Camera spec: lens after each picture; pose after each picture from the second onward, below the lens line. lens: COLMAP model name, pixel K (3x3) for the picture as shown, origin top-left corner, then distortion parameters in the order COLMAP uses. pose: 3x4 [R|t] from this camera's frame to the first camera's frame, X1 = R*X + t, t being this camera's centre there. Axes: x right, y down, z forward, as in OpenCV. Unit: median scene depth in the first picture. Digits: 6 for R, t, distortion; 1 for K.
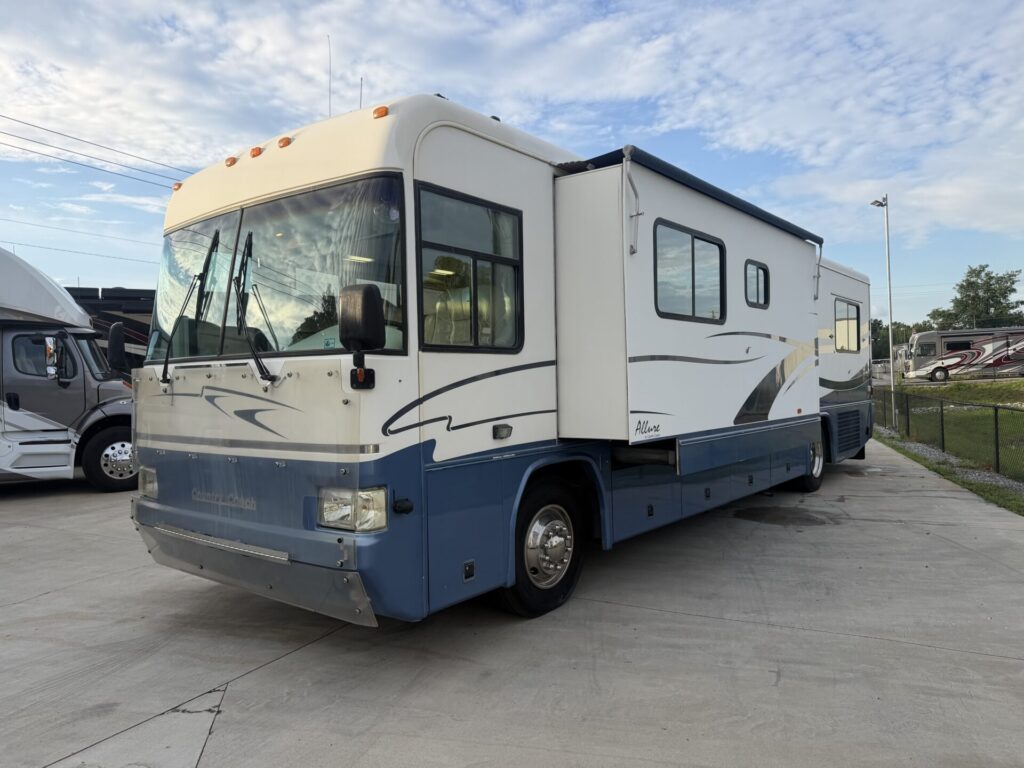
lens RADIAL K [[723.5, 0, 513.5], [0, 723.5, 383.8], [0, 0, 1]] dist [0.029012, -0.038833]
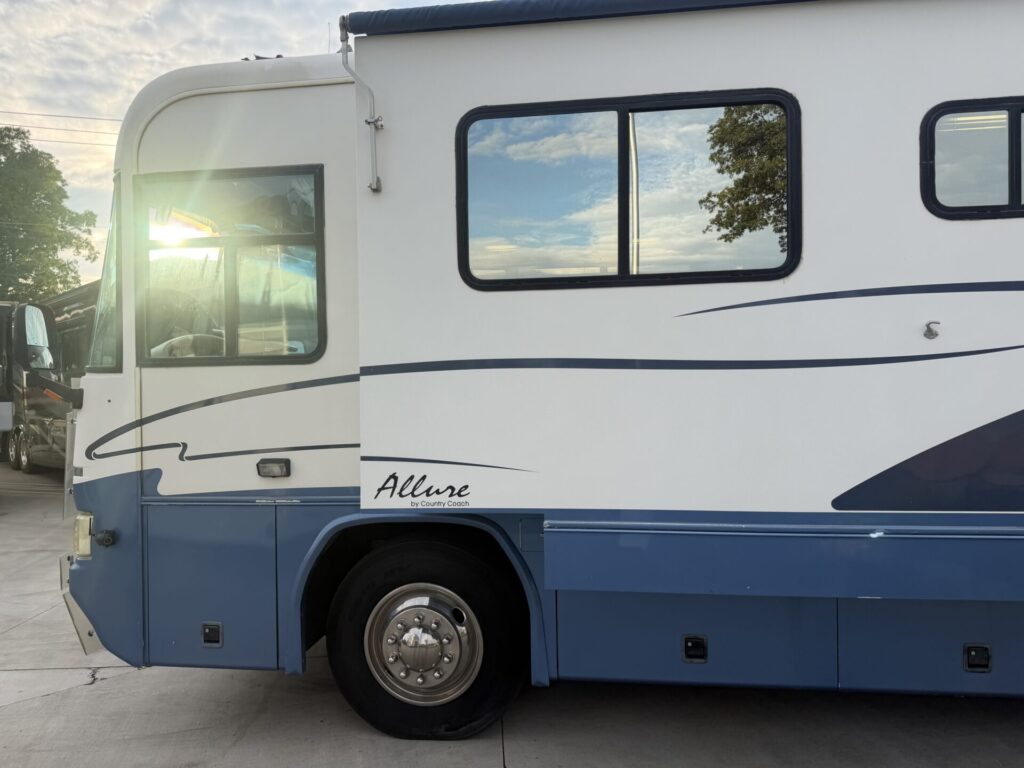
lens RADIAL K [[723.5, 0, 518.7], [0, 723.5, 390.9], [0, 0, 1]] dist [0.029012, -0.038833]
pose [[0.510793, 0.015596, -0.859562, 0.645357], [0.001205, 0.999821, 0.018857, -0.024212], [0.859703, -0.010668, 0.510683, 0.695180]]
